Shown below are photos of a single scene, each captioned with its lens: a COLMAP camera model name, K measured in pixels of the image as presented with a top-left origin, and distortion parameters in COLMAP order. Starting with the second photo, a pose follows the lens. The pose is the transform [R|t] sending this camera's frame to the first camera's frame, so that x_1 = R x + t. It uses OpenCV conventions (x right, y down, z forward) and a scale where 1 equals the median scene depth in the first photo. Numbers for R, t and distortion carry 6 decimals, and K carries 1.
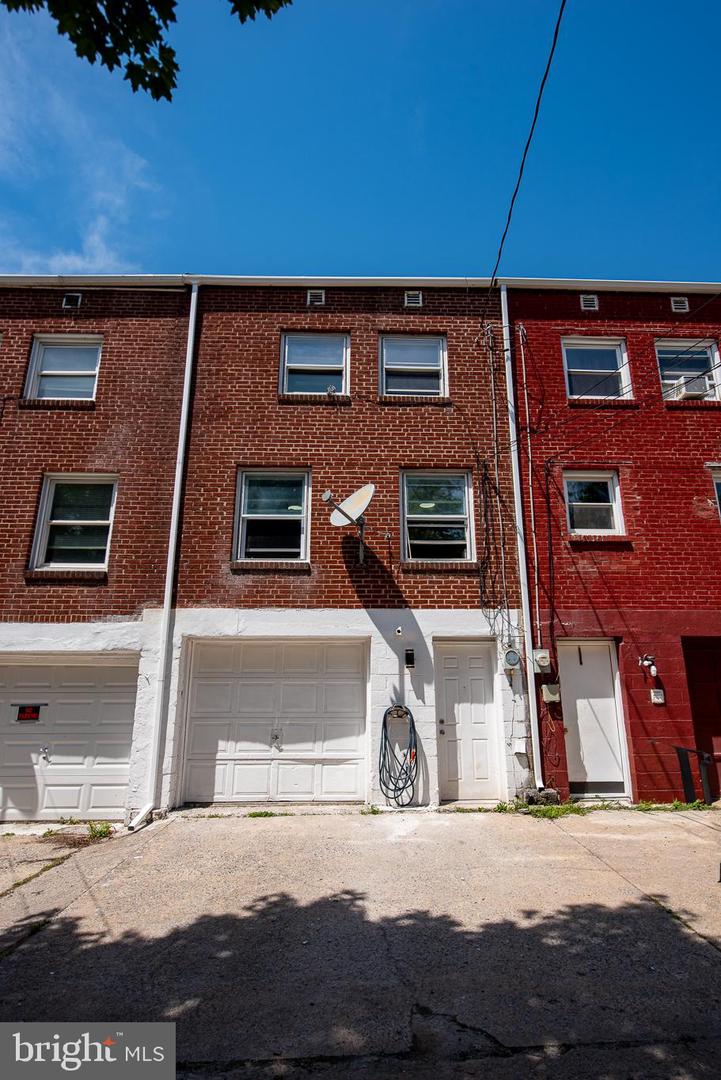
lens RADIAL K [[567.6, 0, 360.5], [0, 567.6, 540.0], [0, 0, 1]] dist [-0.004202, -0.001246]
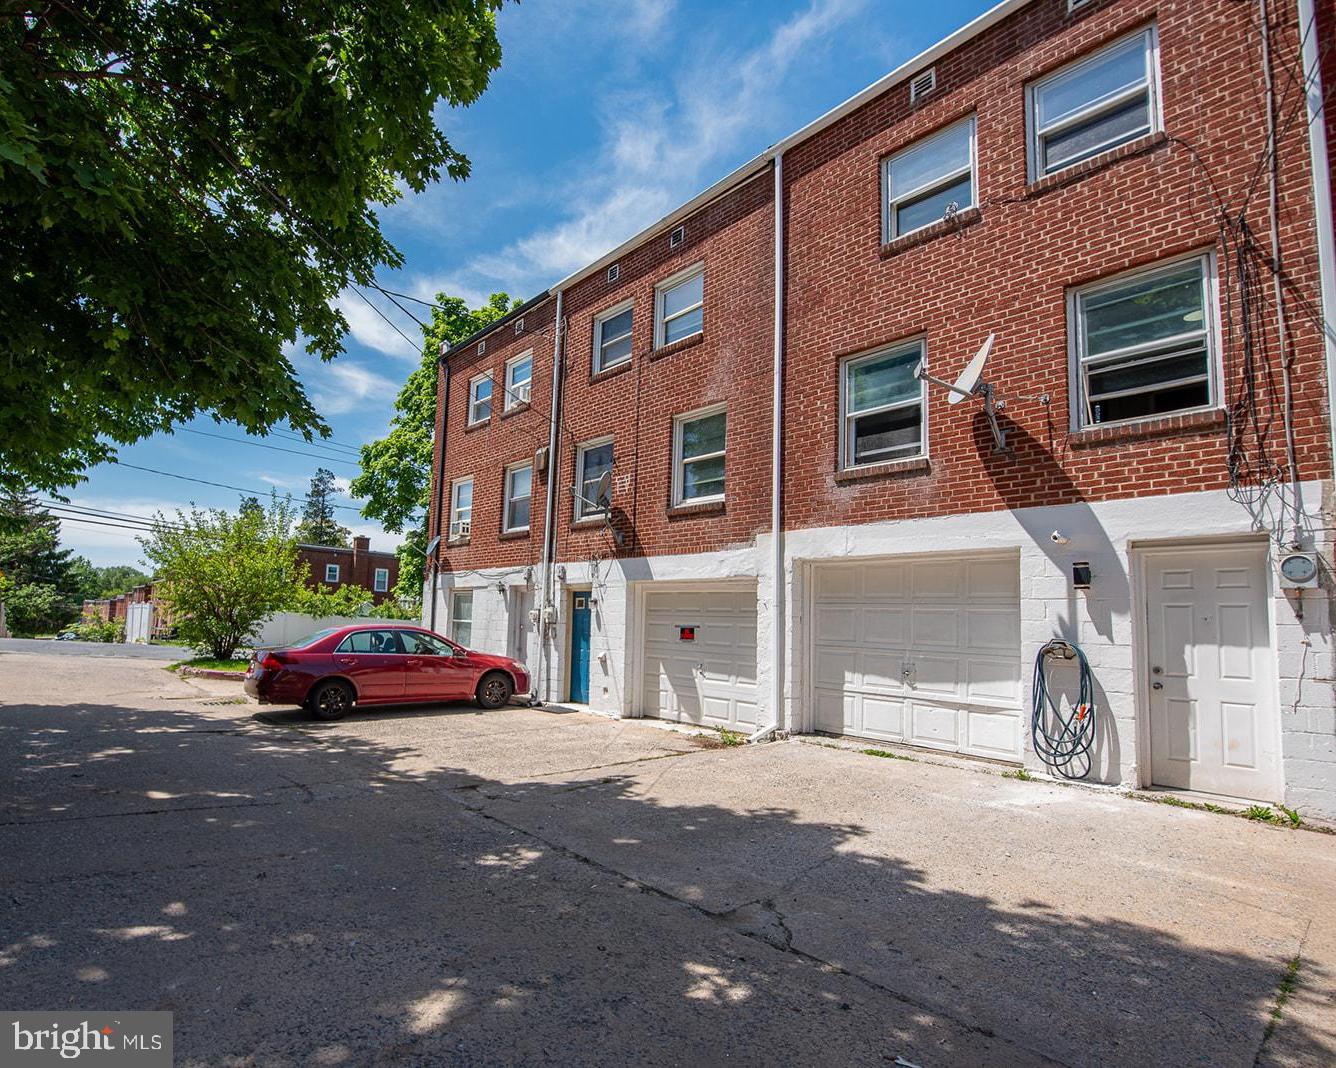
lens RADIAL K [[871.3, 0, 668.0], [0, 871.3, 534.0], [0, 0, 1]] dist [-0.027606, -0.001086]
pose [[0.548634, -0.067855, -0.833304, 0.719563], [0.188892, 0.980990, 0.044483, 0.022255], [0.814445, -0.181809, 0.551022, 0.041184]]
